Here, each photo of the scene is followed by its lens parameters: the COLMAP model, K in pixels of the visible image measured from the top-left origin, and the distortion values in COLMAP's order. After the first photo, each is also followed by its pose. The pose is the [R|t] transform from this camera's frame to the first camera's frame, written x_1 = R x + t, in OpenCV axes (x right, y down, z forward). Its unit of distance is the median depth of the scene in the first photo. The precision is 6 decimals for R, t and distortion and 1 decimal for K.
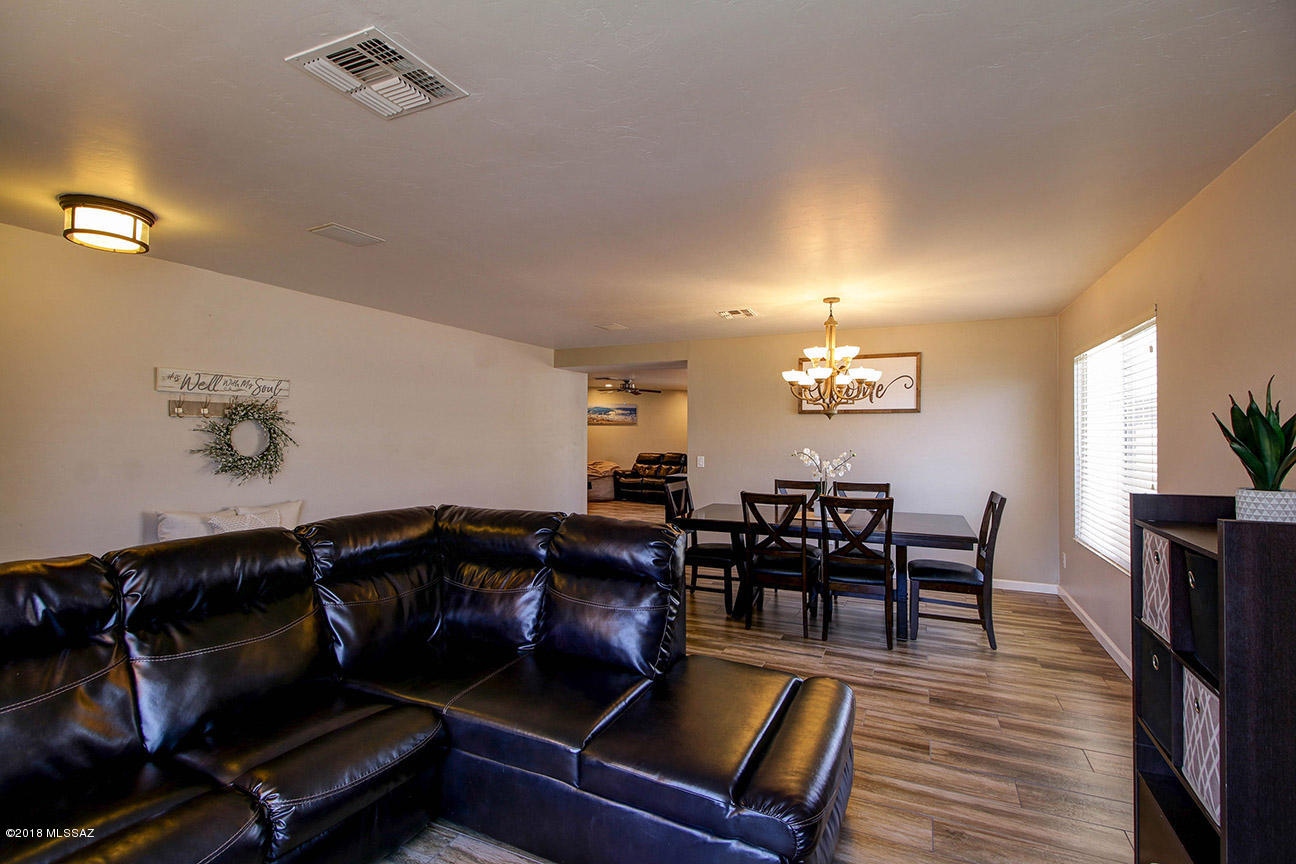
lens RADIAL K [[590.4, 0, 648.6], [0, 590.4, 428.1], [0, 0, 1]] dist [0.019806, -0.006327]
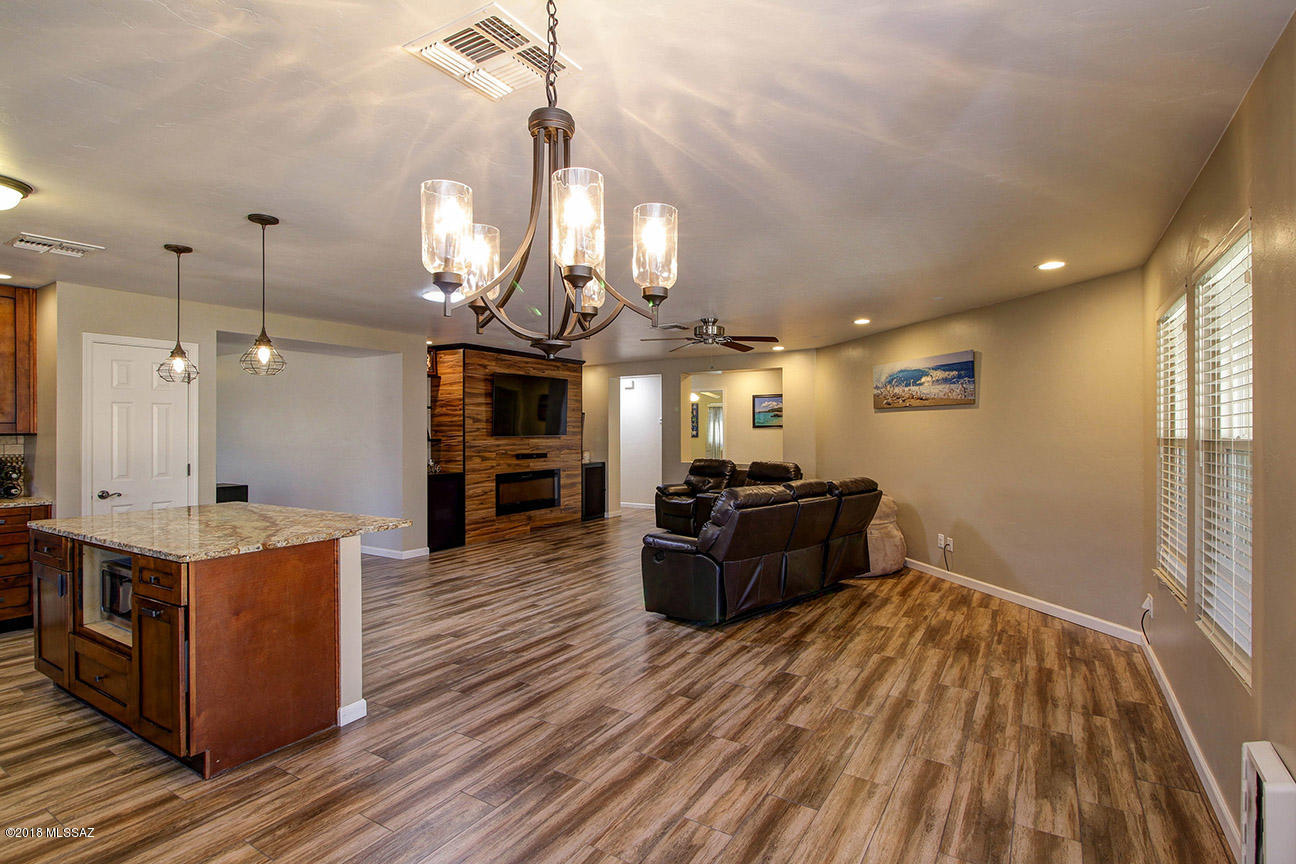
lens RADIAL K [[629.1, 0, 647.2], [0, 629.1, 425.9], [0, 0, 1]] dist [0.004334, -0.002175]
pose [[-0.124989, -0.008260, -0.992124, 1.210525], [0.010091, 0.999903, -0.009596, 0.028798], [0.992107, -0.011211, -0.124894, 2.516887]]
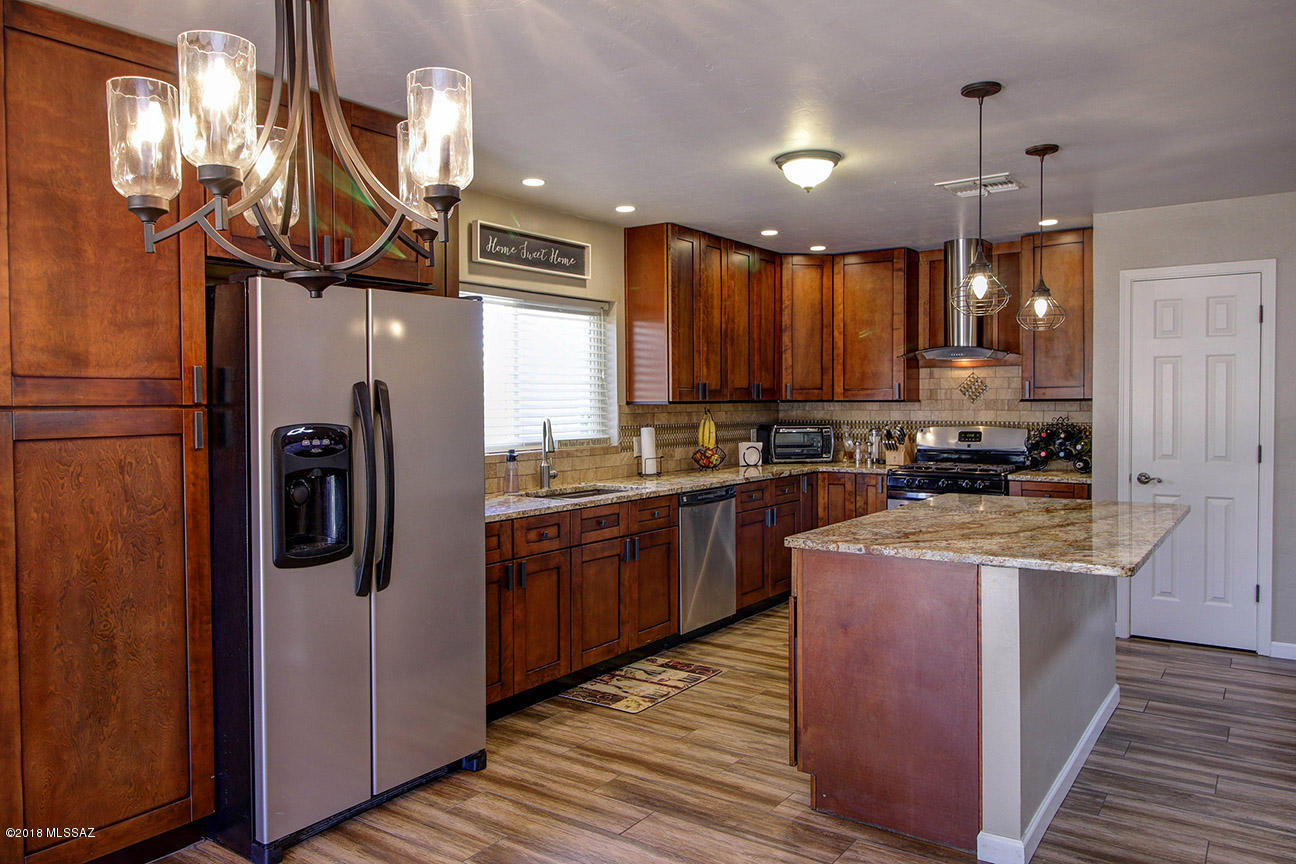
lens RADIAL K [[923.9, 0, 650.3], [0, 923.9, 419.3], [0, 0, 1]] dist [0.004694, 0.005945]
pose [[-0.984763, -0.001901, 0.173891, 0.717640], [0.000658, 0.999892, 0.014656, 0.030725], [-0.173900, 0.014547, -0.984656, 2.747937]]
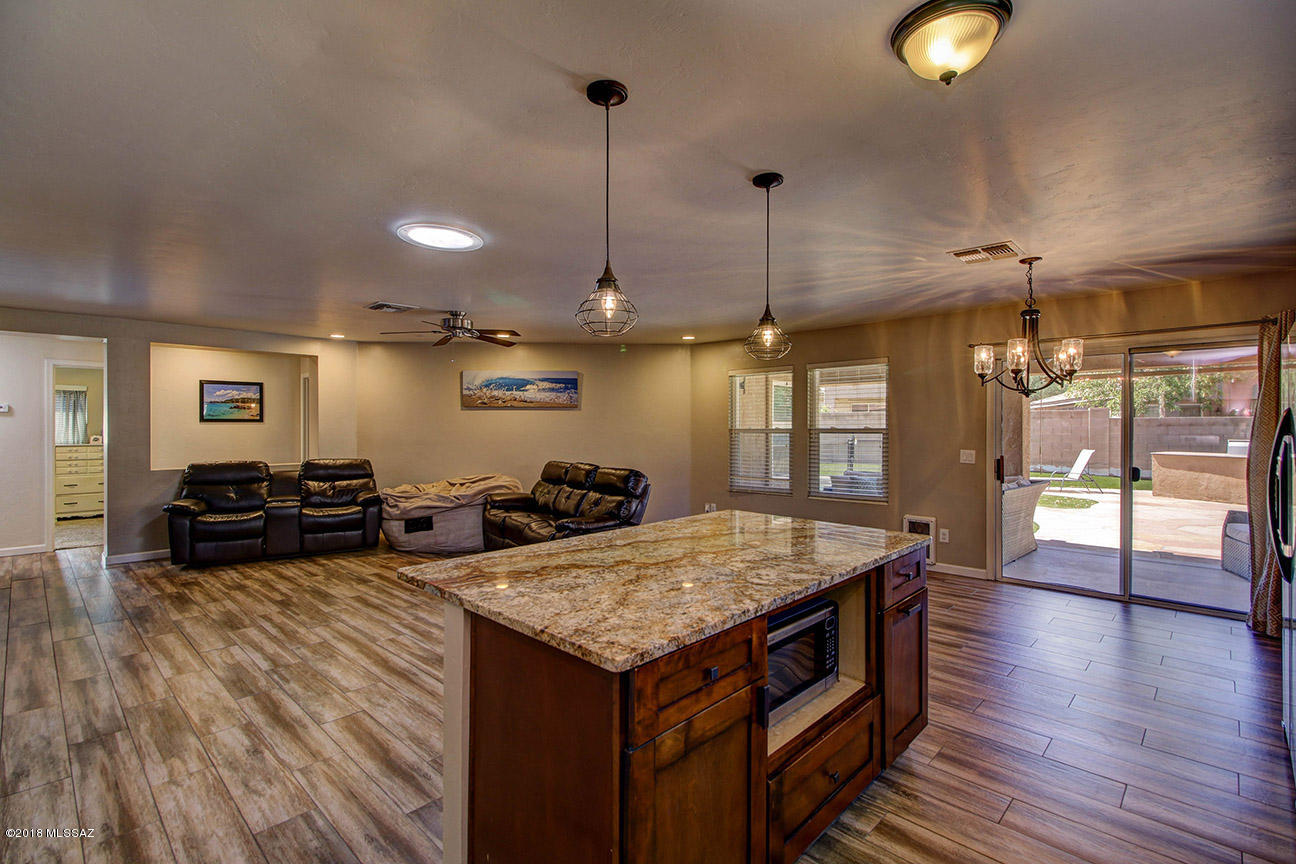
lens RADIAL K [[590.4, 0, 646.4], [0, 590.4, 428.4], [0, 0, 1]] dist [0.019806, -0.006327]
pose [[0.944430, 0.000523, -0.328713, 0.670642], [0.003658, 0.999920, 0.012099, 0.020852], [0.328693, -0.012629, 0.944352, 1.470976]]
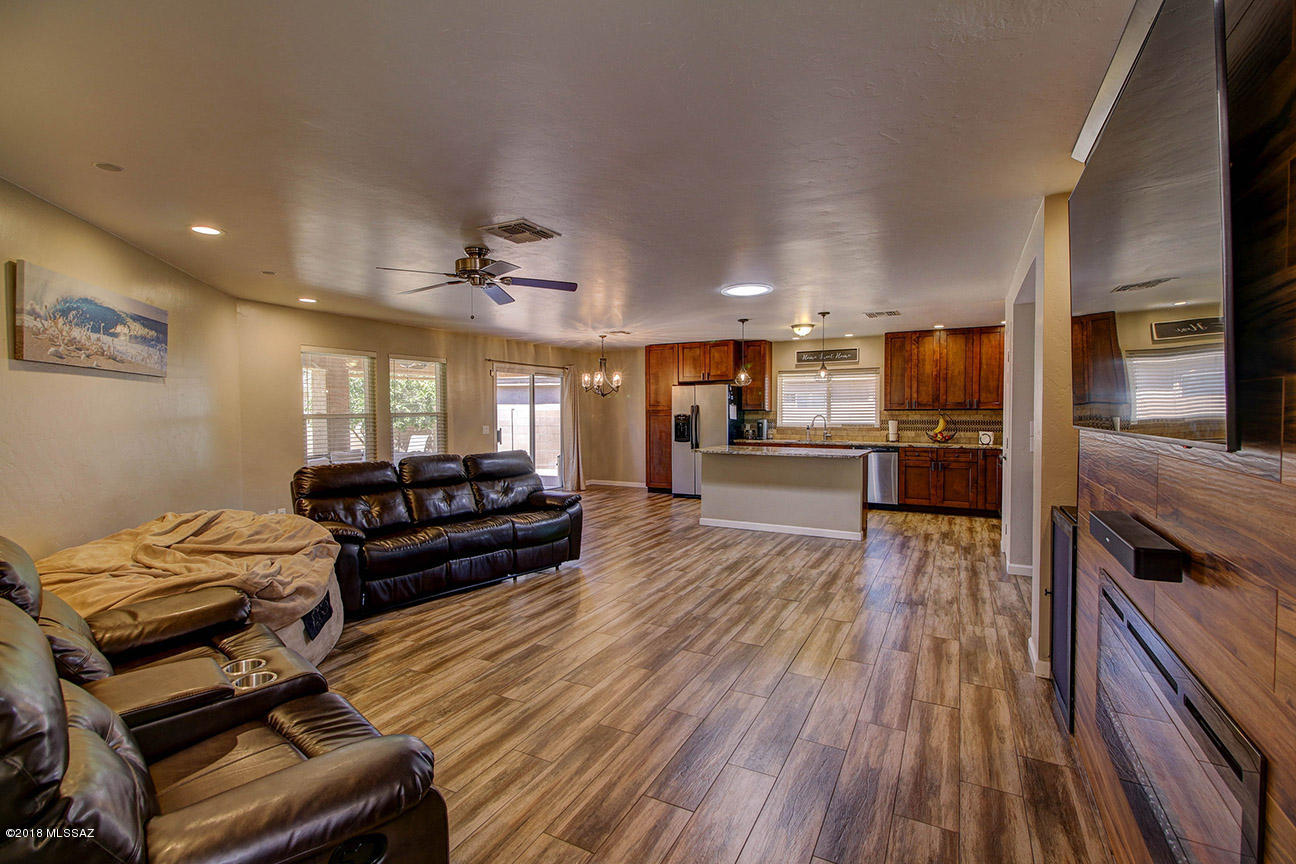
lens RADIAL K [[590.4, 0, 638.7], [0, 590.4, 426.2], [0, 0, 1]] dist [0.019806, -0.006327]
pose [[0.068822, -0.029041, 0.997206, -0.935763], [-0.003832, 0.999561, 0.029374, 0.026290], [-0.997622, -0.005843, 0.068680, 2.190476]]
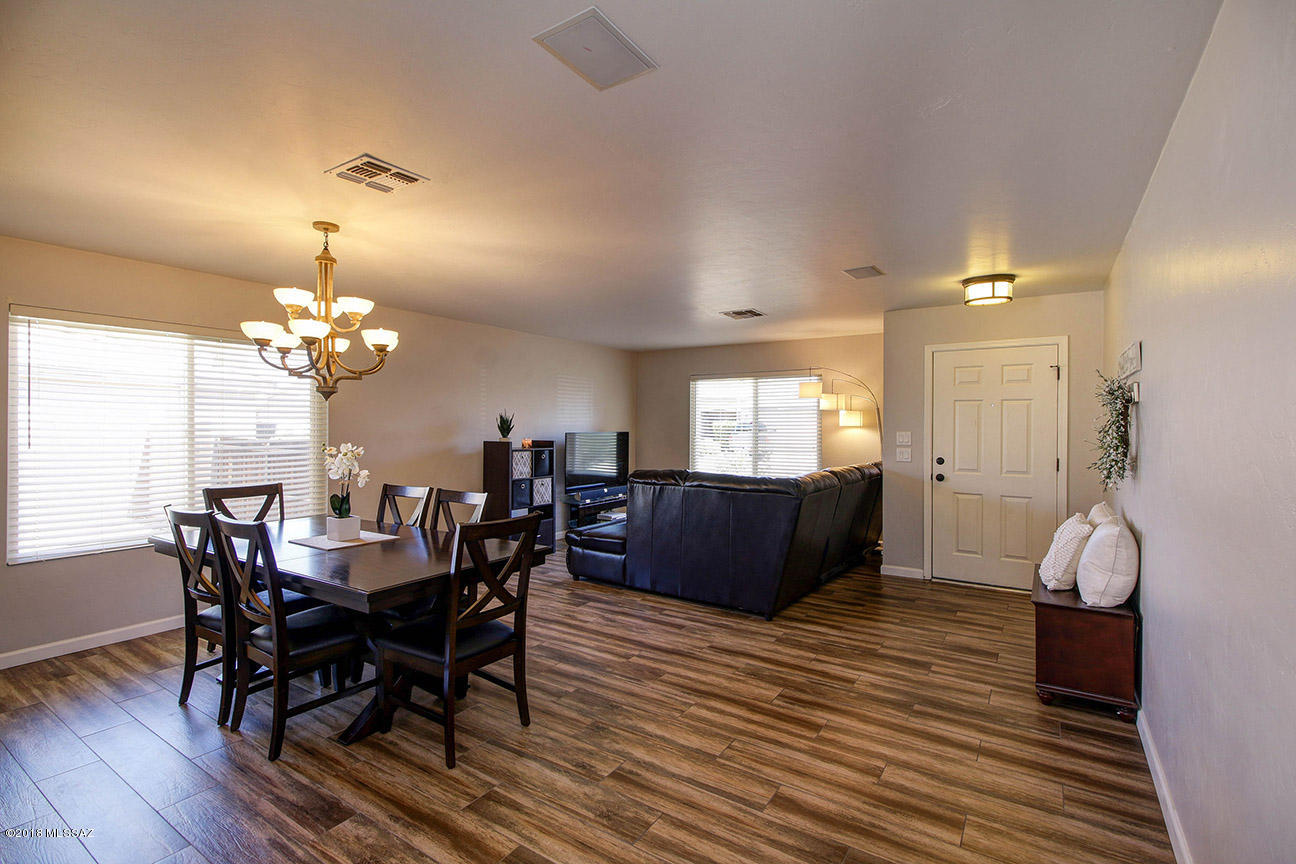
lens RADIAL K [[590.4, 0, 648.0], [0, 590.4, 429.9], [0, 0, 1]] dist [0.019806, -0.006327]
pose [[-0.988361, -0.005343, 0.152030, -0.162539], [-0.005865, 0.999978, -0.002988, 0.021490], [-0.152011, -0.003845, -0.988371, 1.611246]]
